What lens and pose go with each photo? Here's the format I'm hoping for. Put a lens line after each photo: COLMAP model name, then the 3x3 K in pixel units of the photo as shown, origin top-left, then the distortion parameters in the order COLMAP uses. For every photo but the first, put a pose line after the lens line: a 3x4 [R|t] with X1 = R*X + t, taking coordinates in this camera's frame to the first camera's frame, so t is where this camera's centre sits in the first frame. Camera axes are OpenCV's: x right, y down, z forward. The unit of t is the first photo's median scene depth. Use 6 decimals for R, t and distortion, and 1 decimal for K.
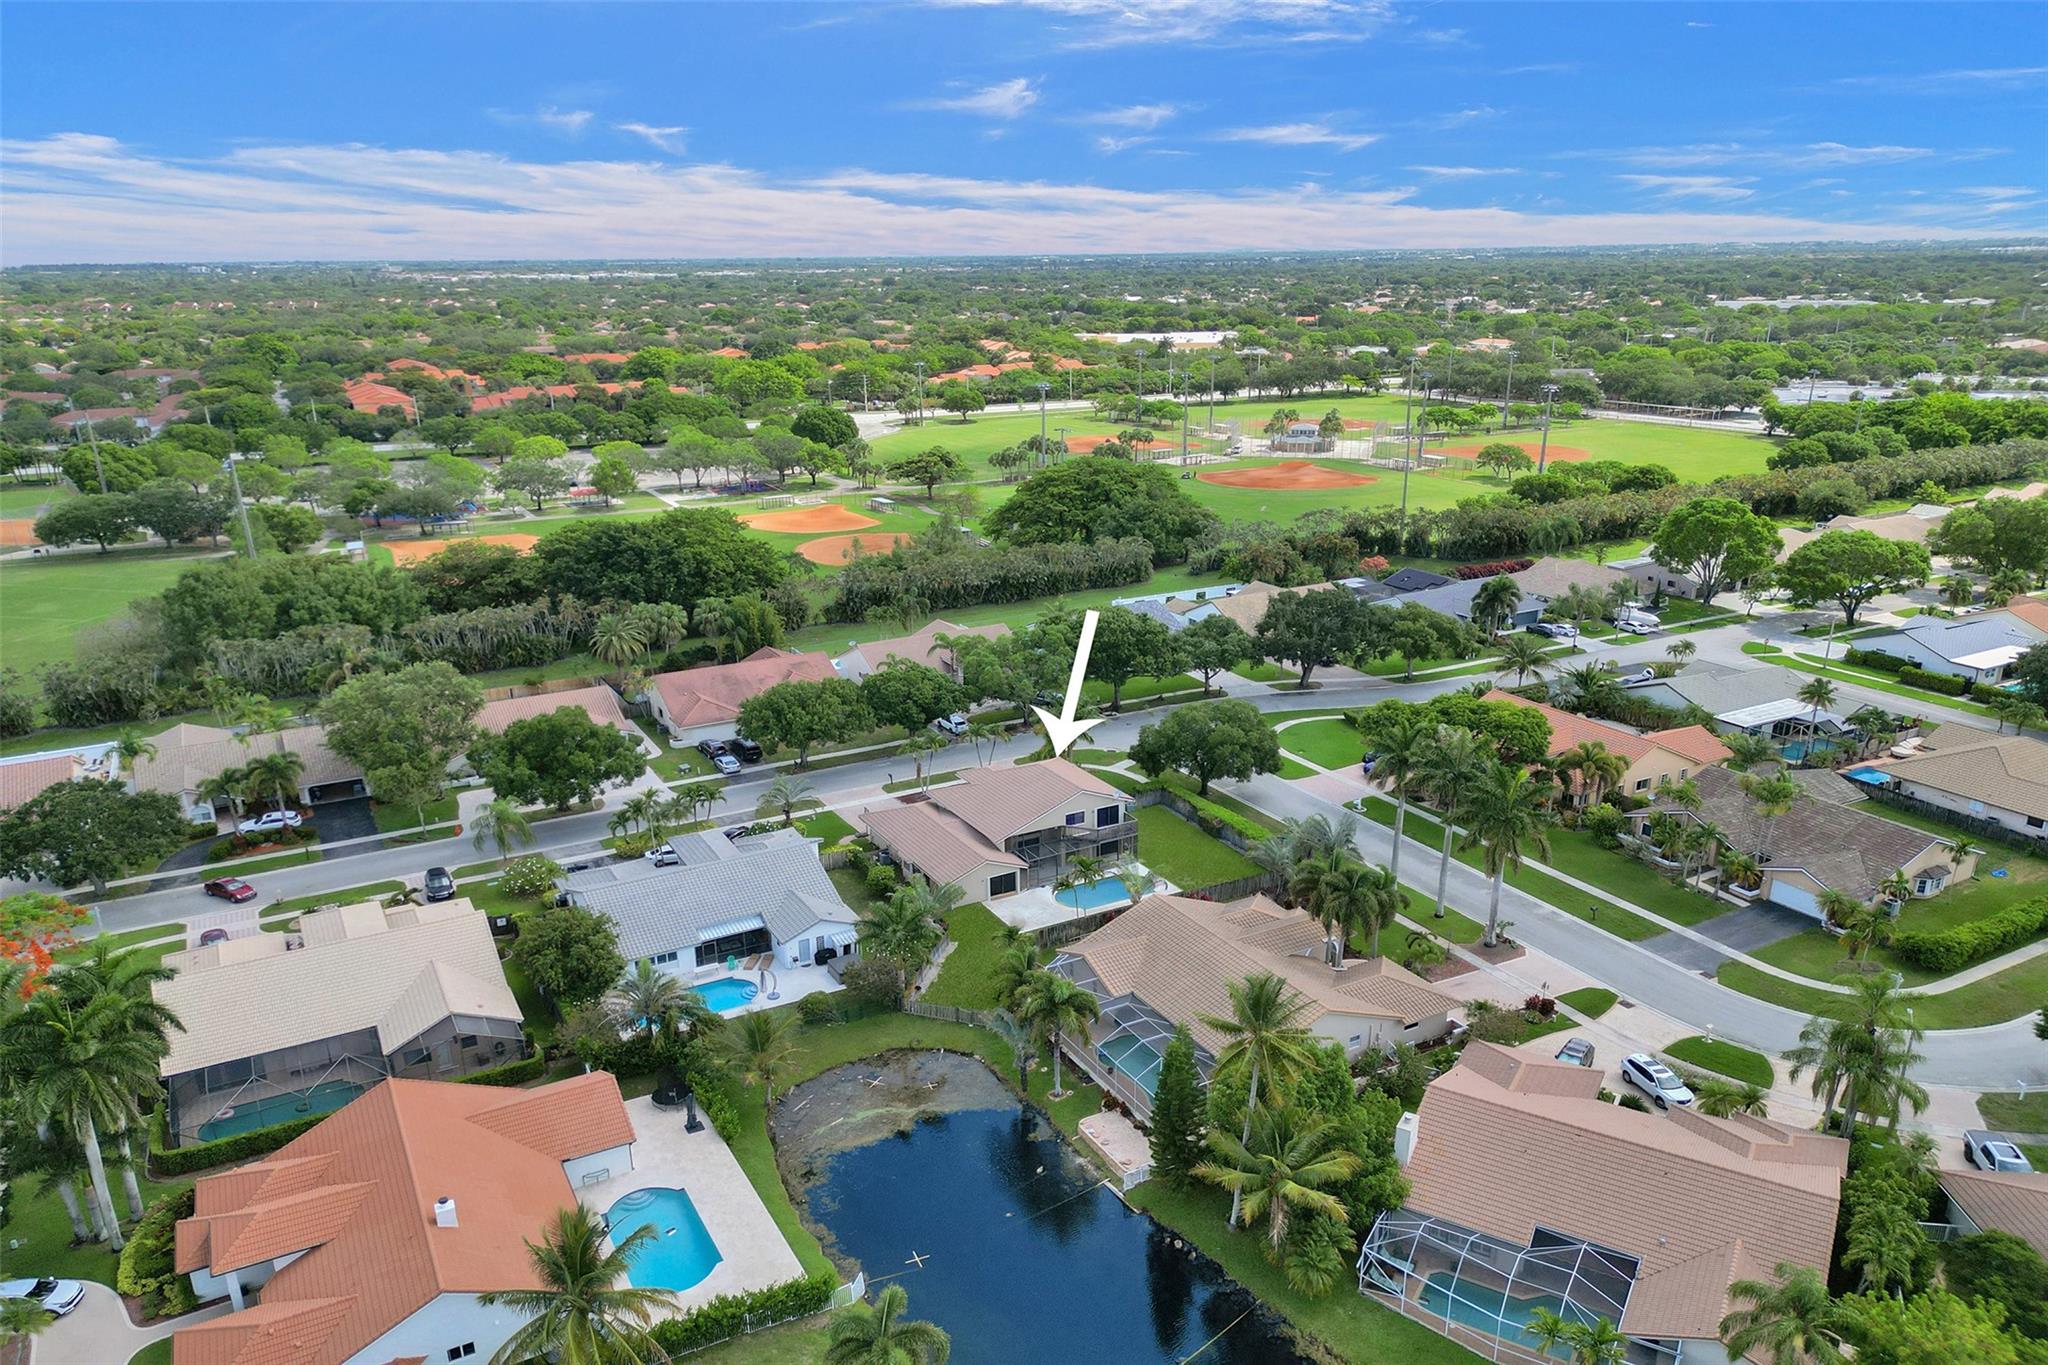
lens RADIAL K [[1484.0, 0, 1024.0], [0, 1484.0, 682.5], [0, 0, 1]] dist [0.051388, -0.003591]
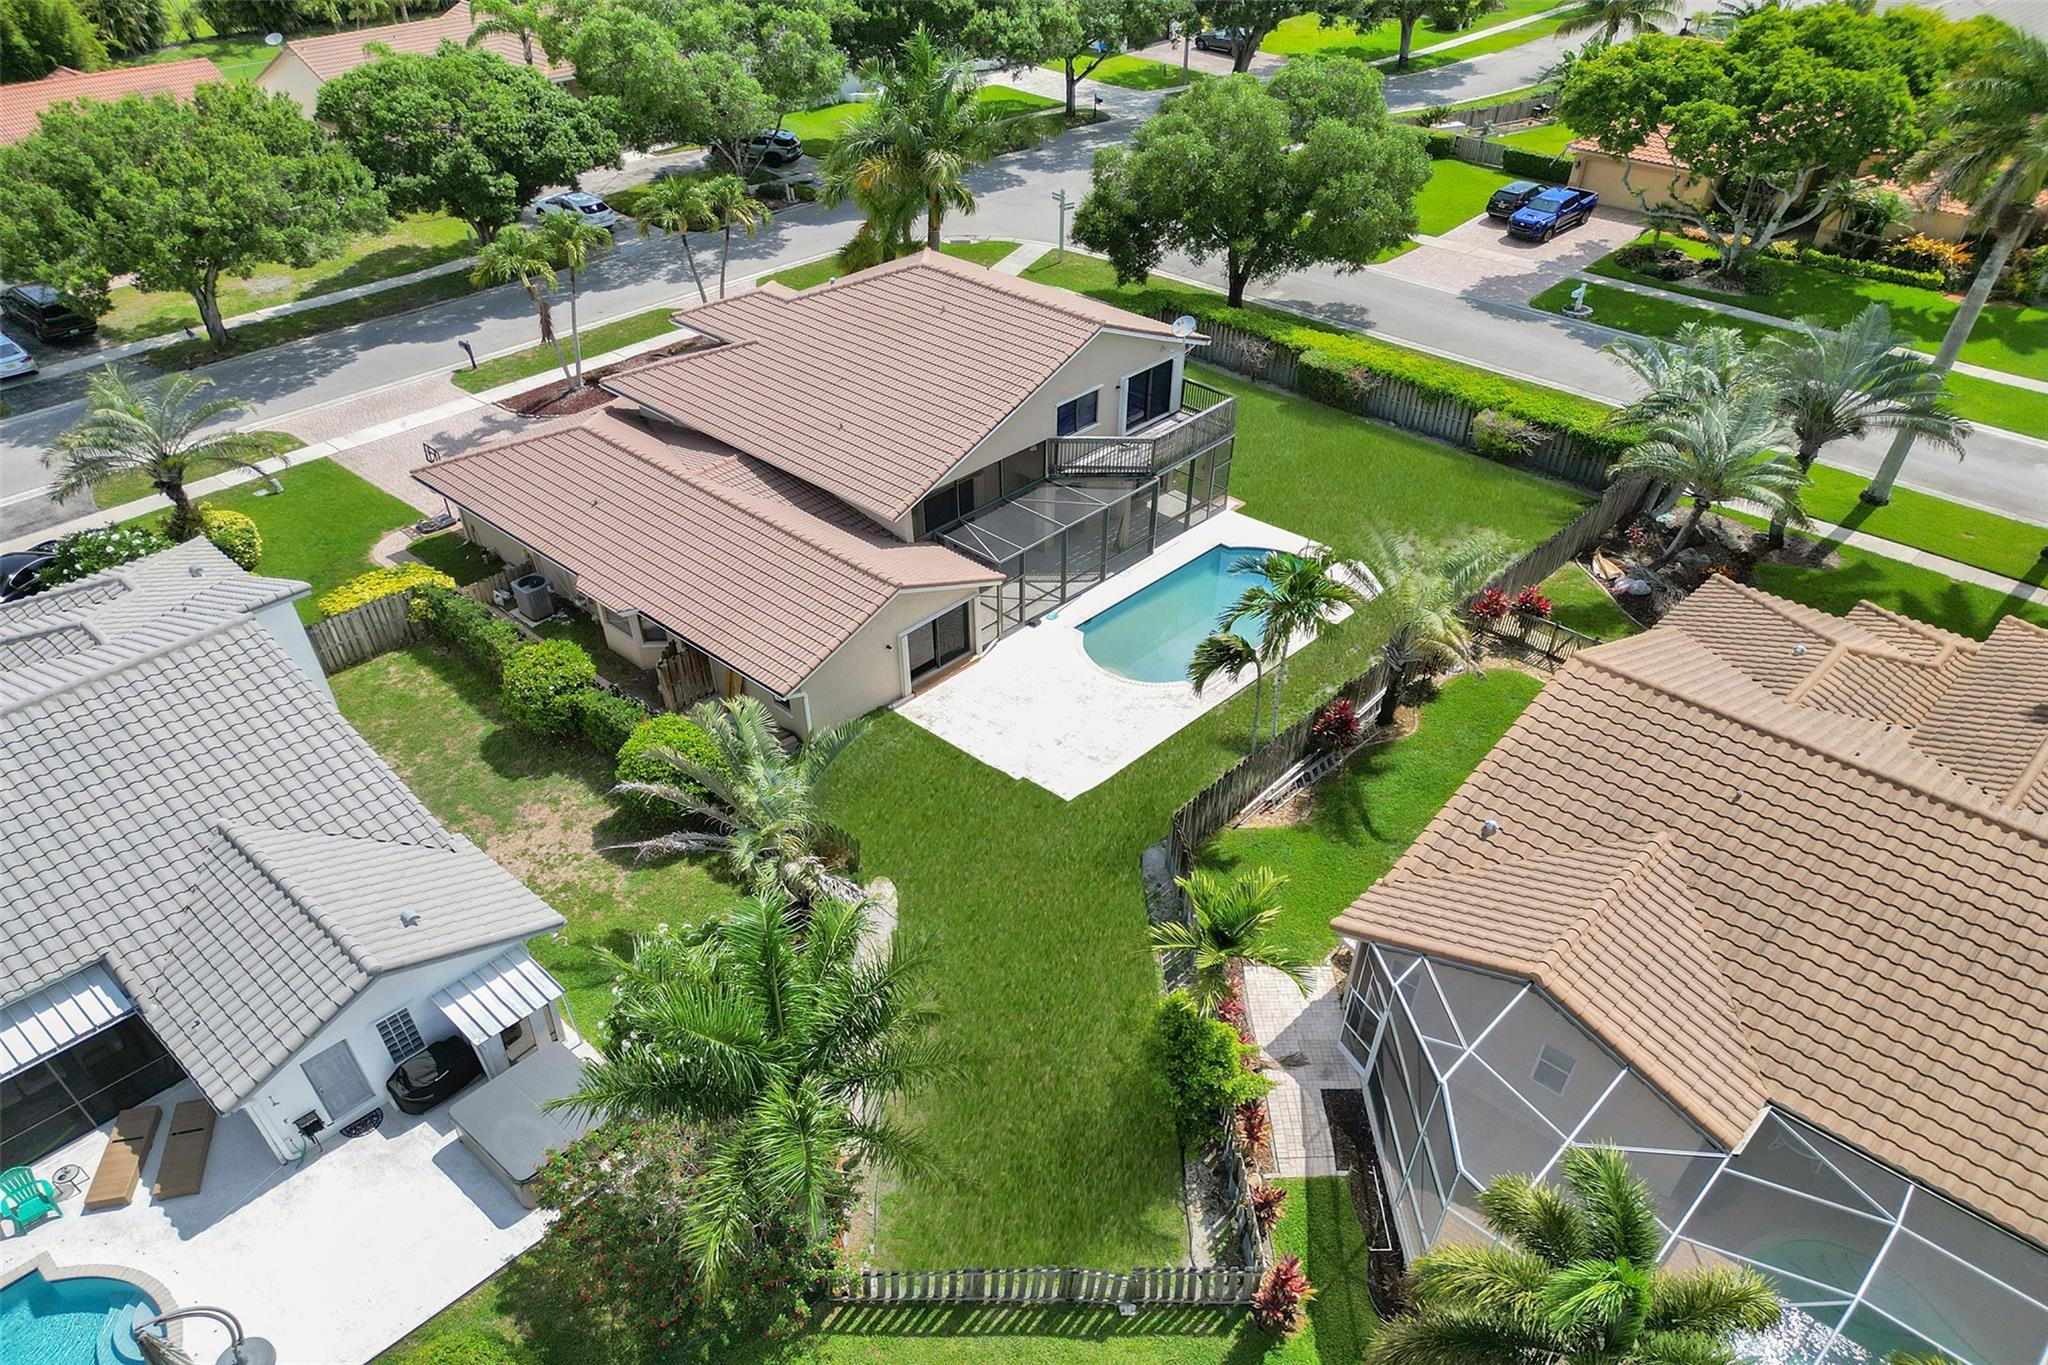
lens RADIAL K [[1417.3, 0, 1015.1], [0, 1417.3, 786.0], [0, 0, 1]] dist [0.049559, -0.039886]
pose [[0.948979, -0.182767, 0.256974, -0.074062], [0.076817, 0.924345, 0.373744, 0.042639], [-0.305841, -0.334936, 0.891224, 0.614817]]
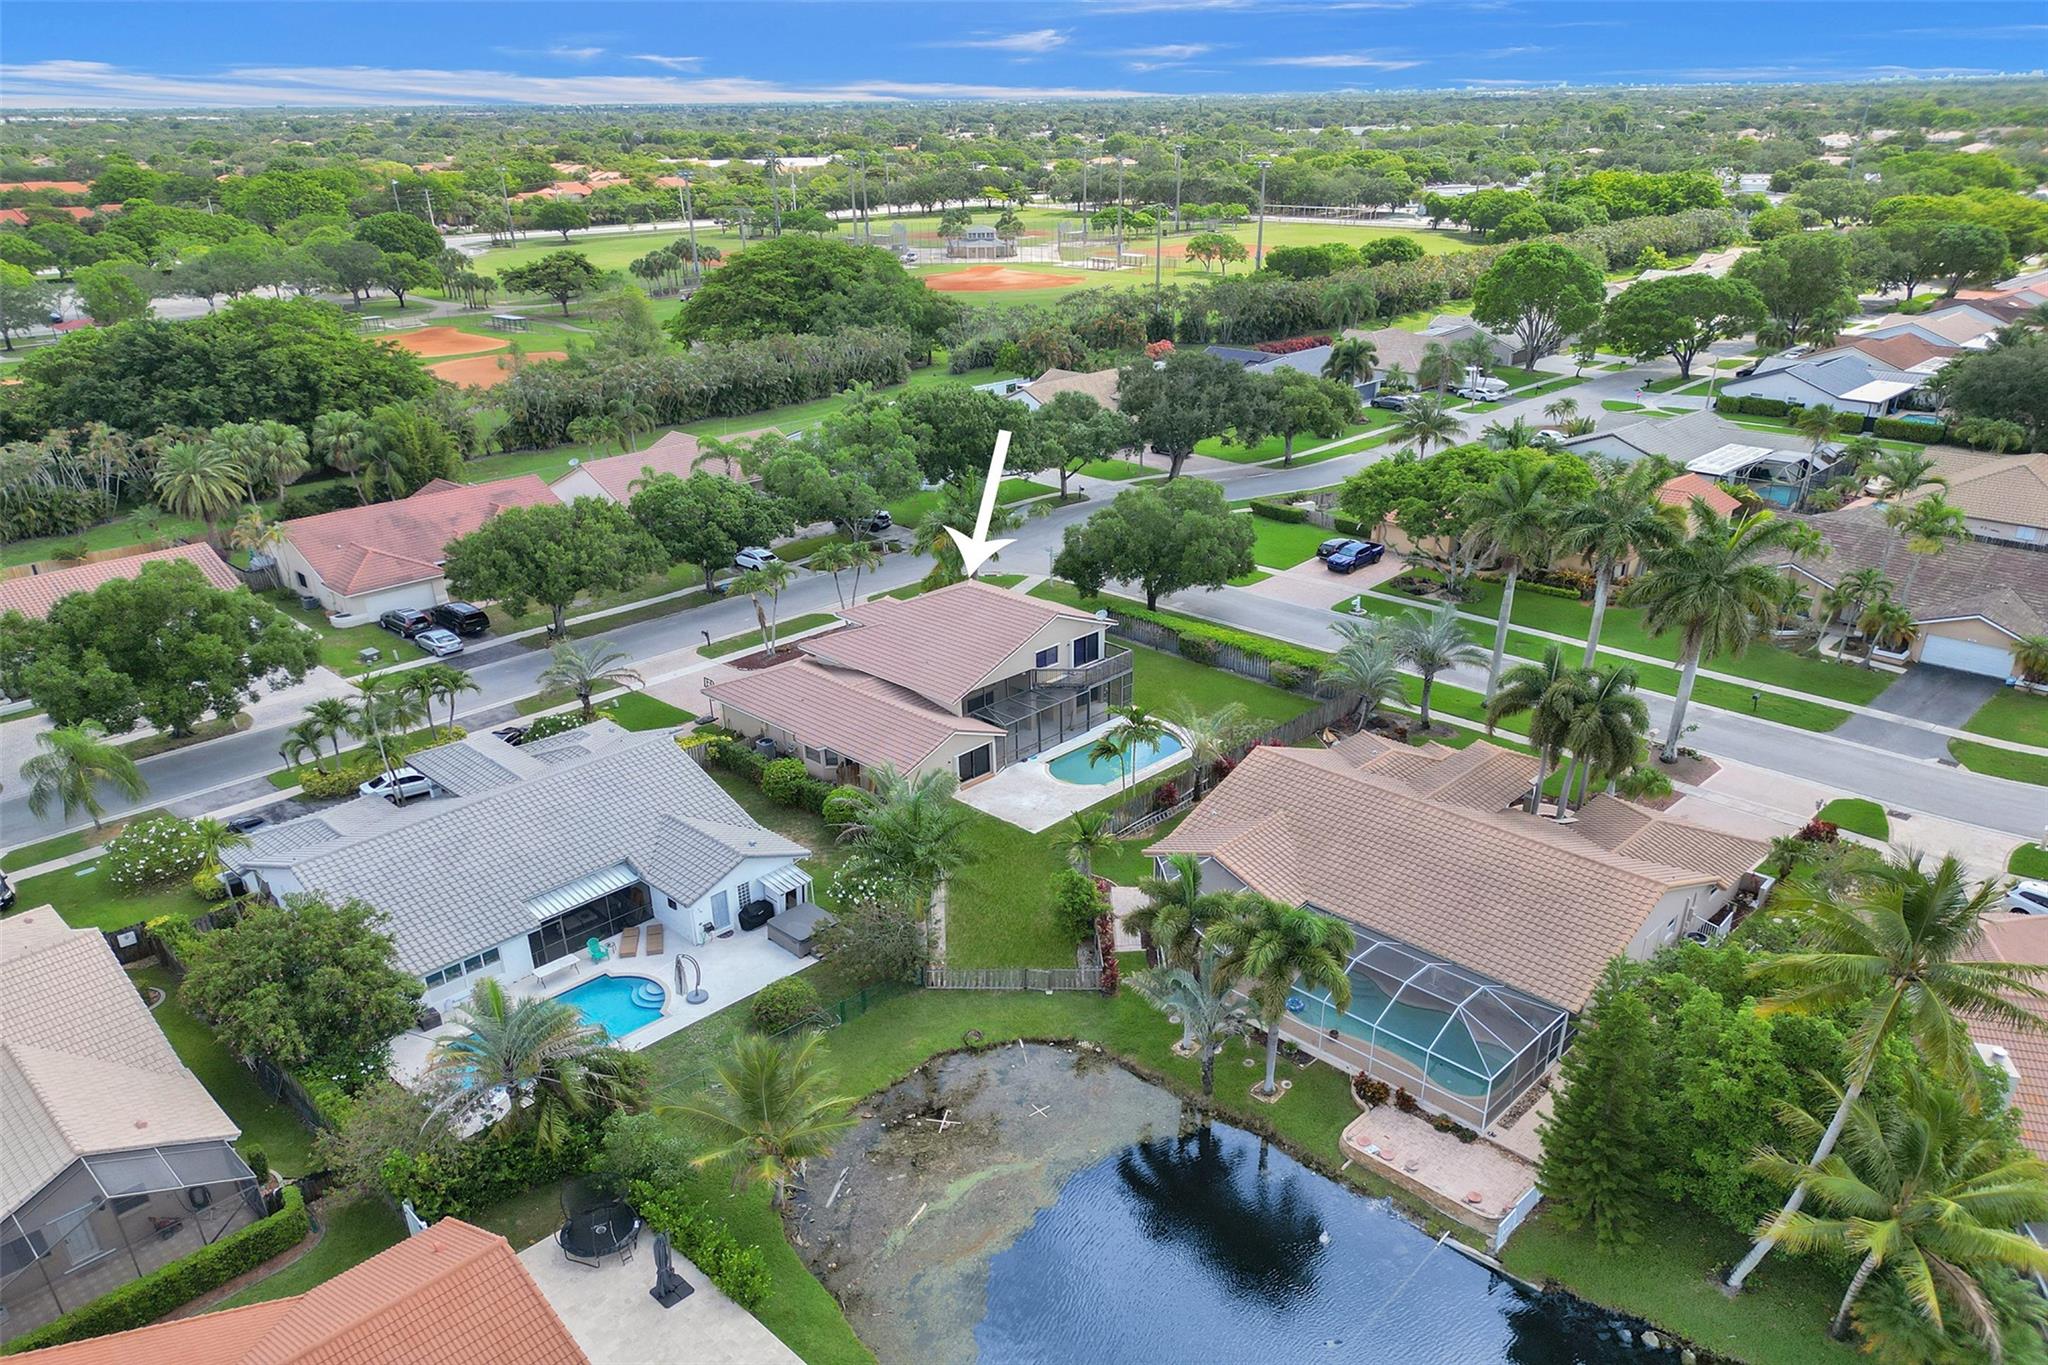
lens RADIAL K [[1417.3, 0, 1015.1], [0, 1417.3, 786.0], [0, 0, 1]] dist [0.049559, -0.039886]
pose [[0.956075, -0.125910, 0.264702, -0.143087], [0.083821, 0.982773, 0.164718, 0.038127], [-0.280881, -0.135295, 0.950158, 0.348509]]
